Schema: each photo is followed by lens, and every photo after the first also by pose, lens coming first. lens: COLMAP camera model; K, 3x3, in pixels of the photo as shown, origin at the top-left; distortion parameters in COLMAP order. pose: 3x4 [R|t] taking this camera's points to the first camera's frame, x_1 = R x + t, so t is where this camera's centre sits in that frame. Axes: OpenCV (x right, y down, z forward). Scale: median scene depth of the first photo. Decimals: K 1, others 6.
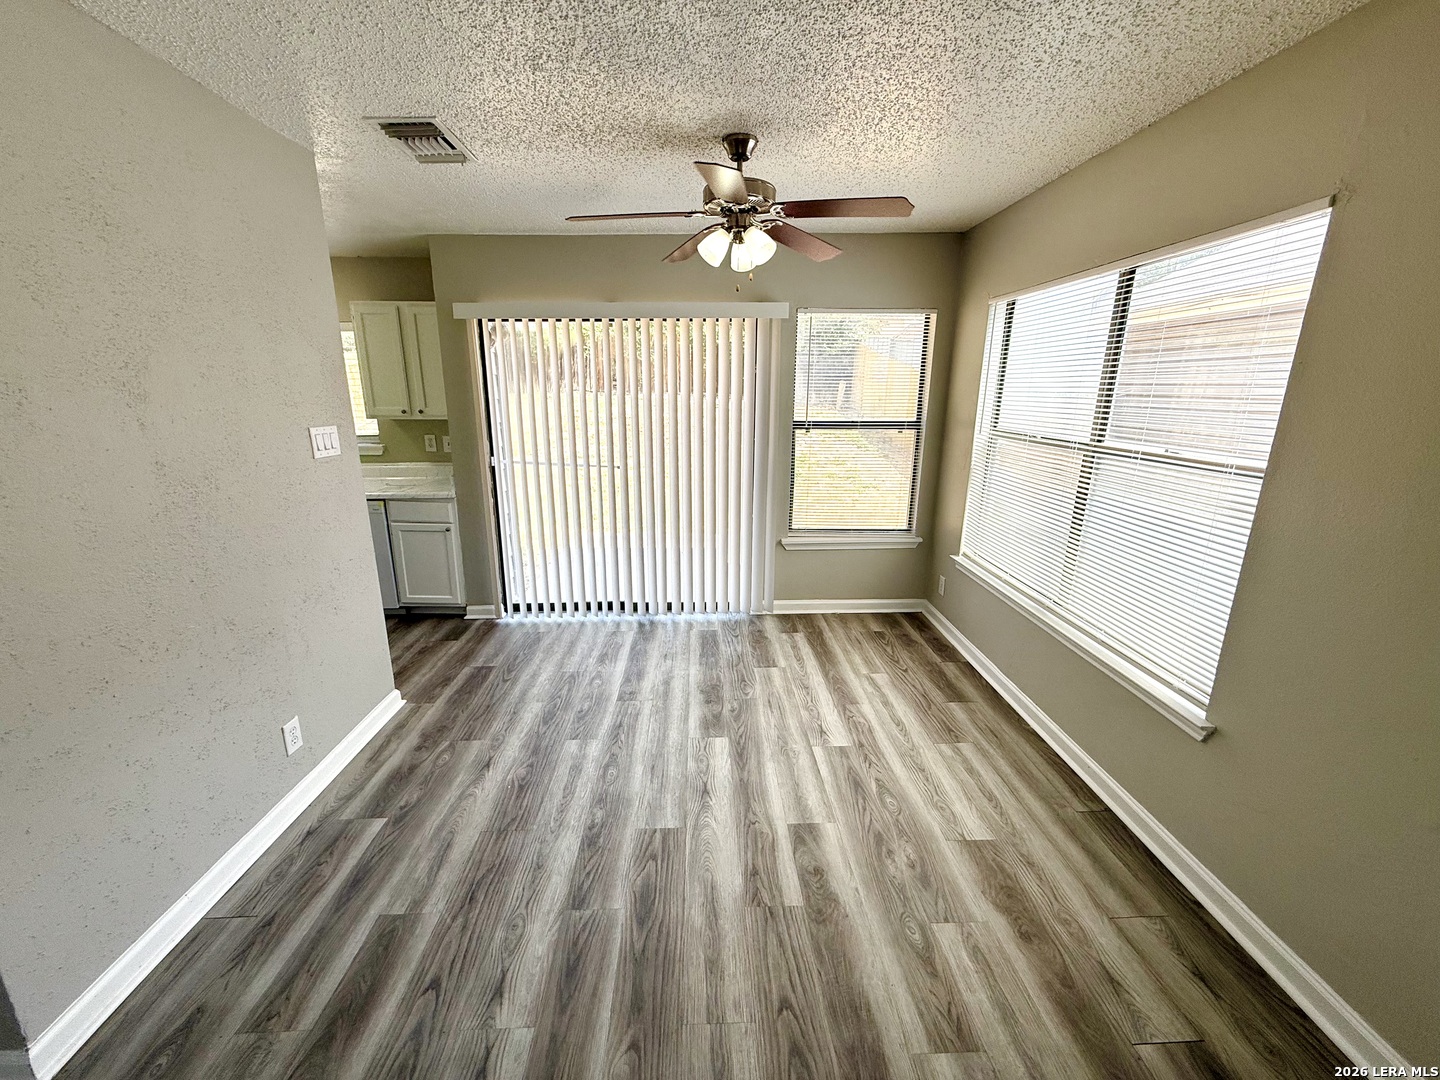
lens RADIAL K [[574.3, 0, 721.4], [0, 574.3, 543.3], [0, 0, 1]] dist [0.001624, 0.000201]
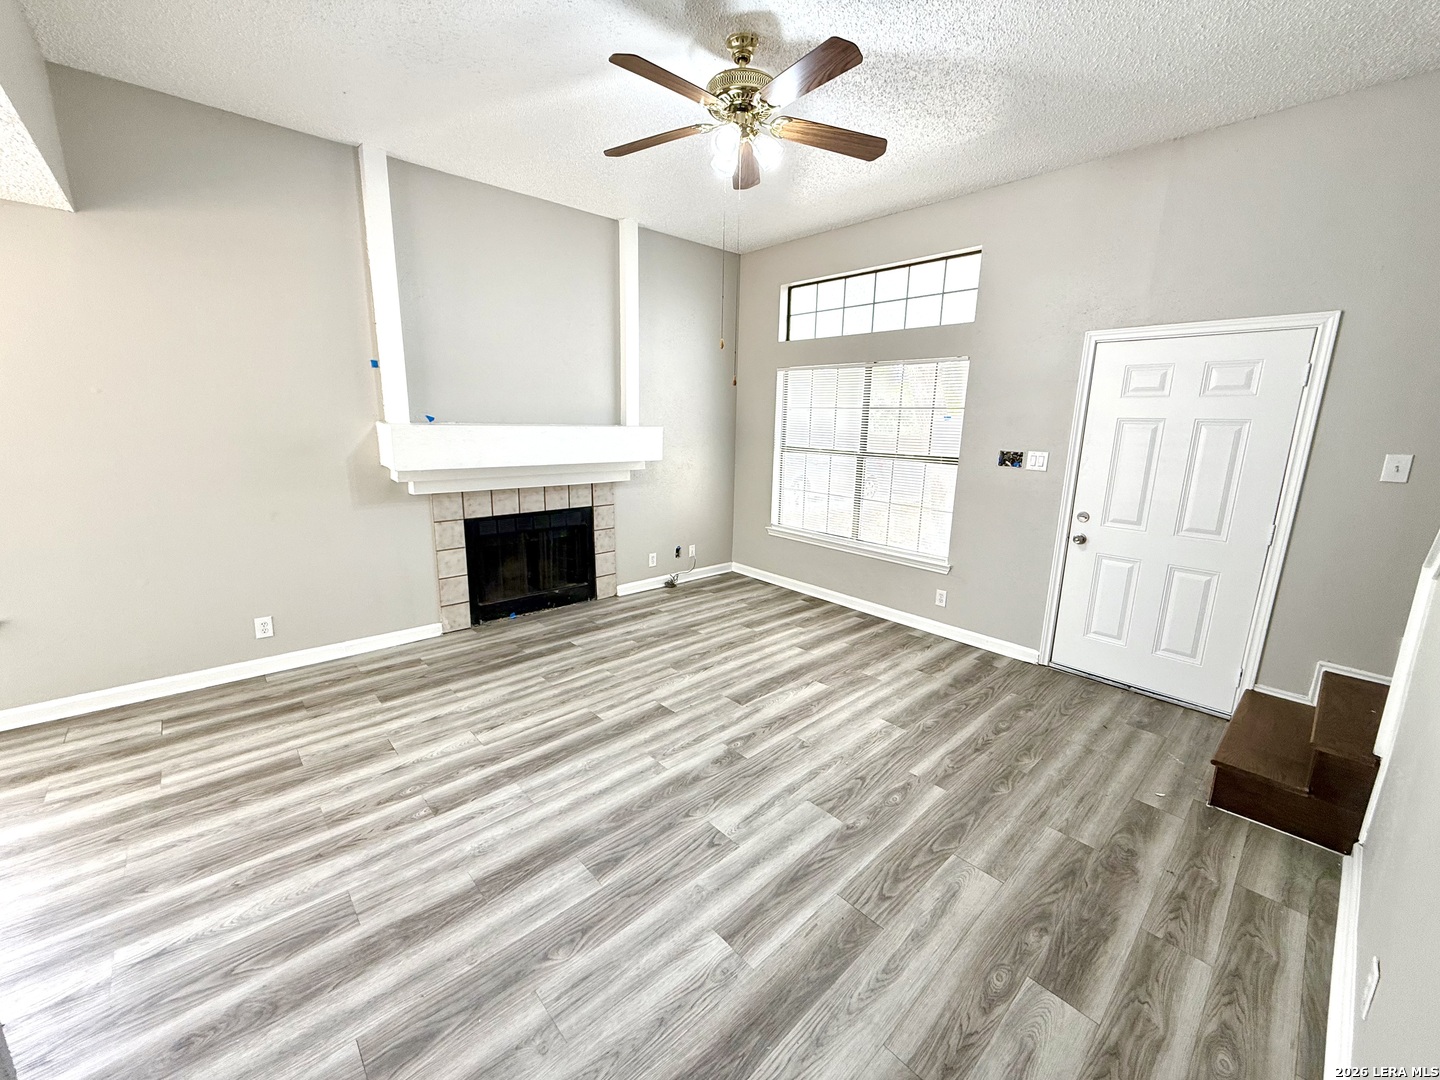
lens RADIAL K [[574.3, 0, 723.9], [0, 574.3, 537.0], [0, 0, 1]] dist [0.001624, 0.000201]
pose [[-0.654084, -0.177348, 0.735338, -0.866381], [0.170753, 0.912416, 0.371941, -0.072608], [-0.736897, 0.368842, -0.566514, 0.204798]]
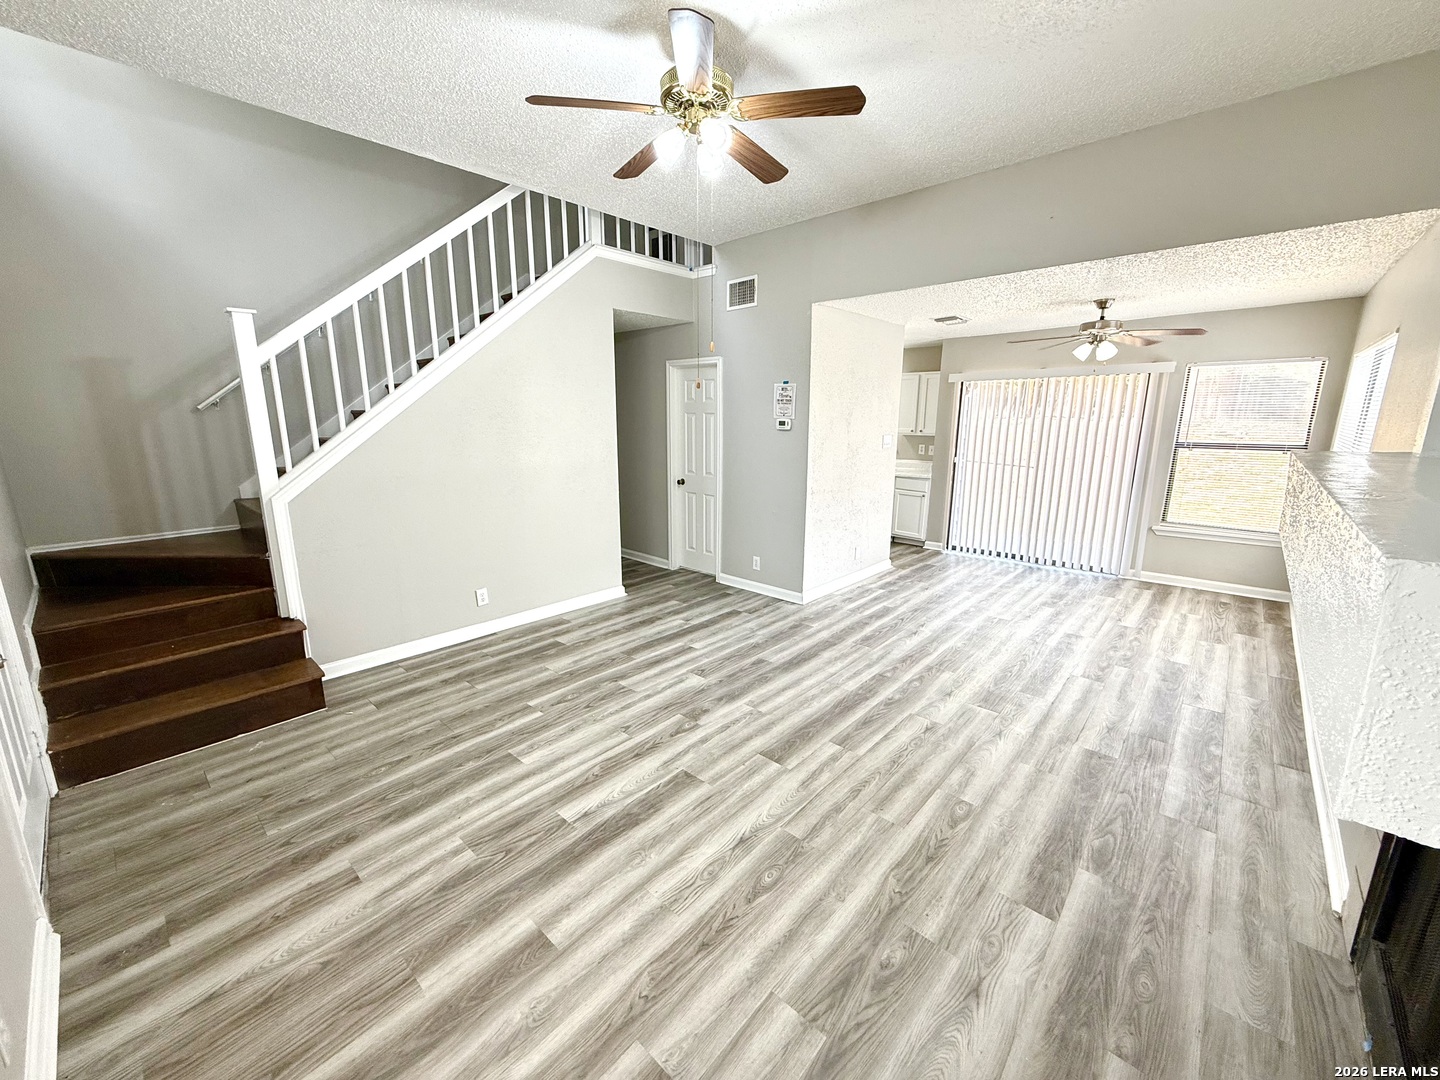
lens RADIAL K [[574.3, 0, 720.3], [0, 574.3, 535.3], [0, 0, 1]] dist [0.001624, 0.000201]
pose [[0.715876, 0.139944, -0.684059, 0.399112], [-0.177090, 0.984065, 0.015991, 0.228776], [0.675396, 0.109692, 0.729251, -0.922109]]
